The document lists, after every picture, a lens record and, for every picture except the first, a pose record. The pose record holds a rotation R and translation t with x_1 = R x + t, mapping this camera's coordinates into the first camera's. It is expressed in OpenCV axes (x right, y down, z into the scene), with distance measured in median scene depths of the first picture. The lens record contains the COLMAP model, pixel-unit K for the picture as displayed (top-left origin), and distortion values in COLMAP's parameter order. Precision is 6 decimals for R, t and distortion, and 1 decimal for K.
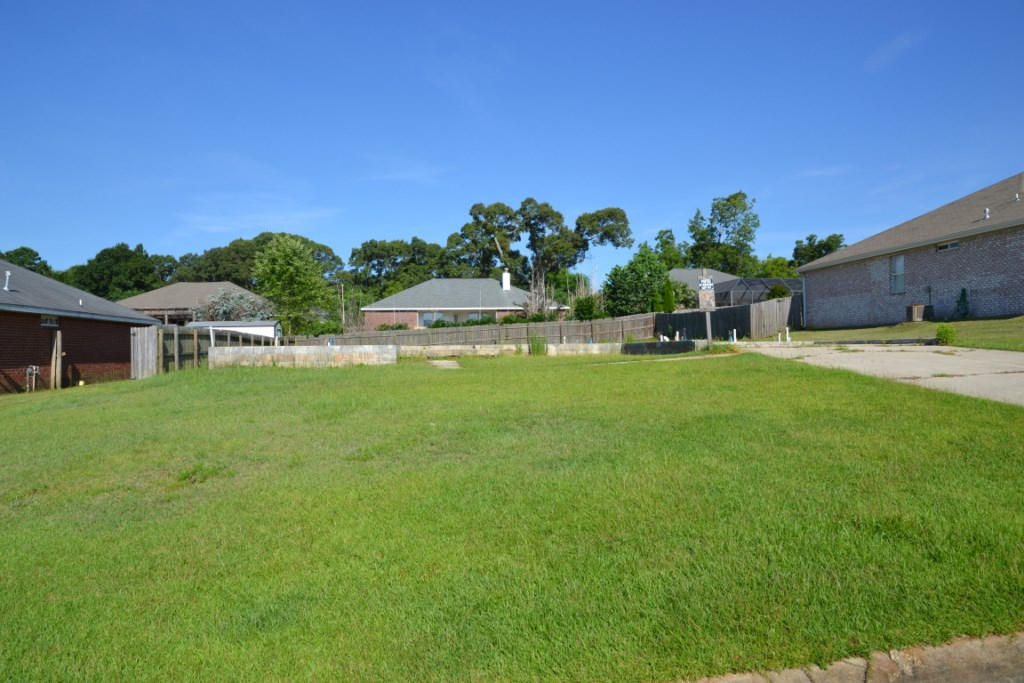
lens RADIAL K [[724.1, 0, 512.0], [0, 724.1, 341.5], [0, 0, 1]] dist [-0.130084, 0.108697]
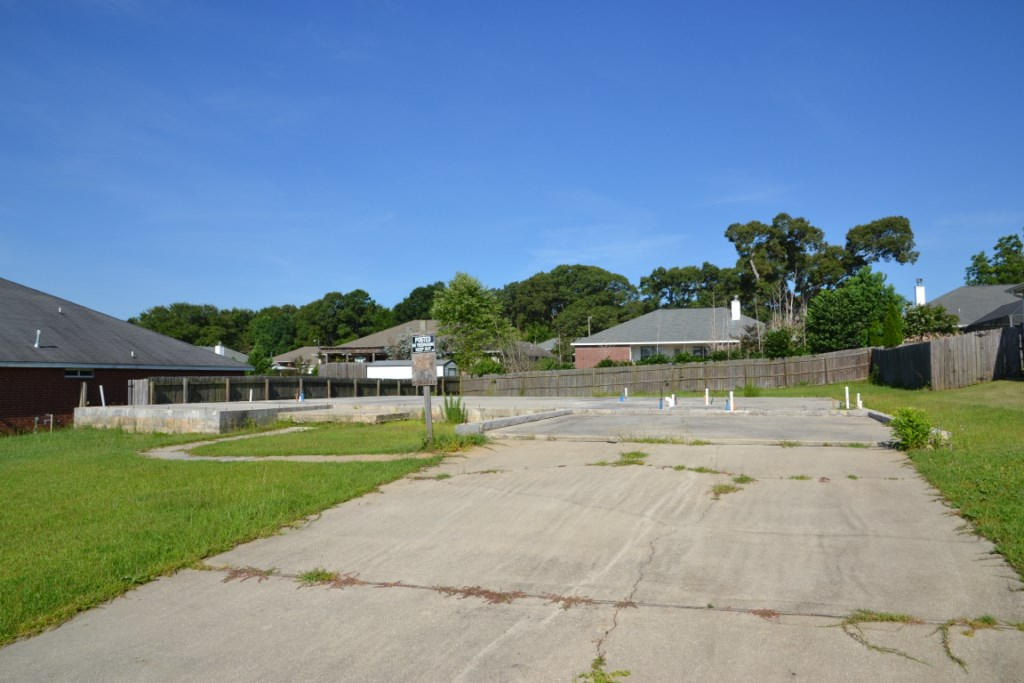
lens RADIAL K [[724.1, 0, 512.0], [0, 724.1, 341.5], [0, 0, 1]] dist [-0.130084, 0.108697]
pose [[0.892153, -0.013822, -0.451522, 0.145776], [-0.002633, 0.999356, -0.035795, -0.013295], [0.451726, 0.033124, 0.891542, 0.101100]]
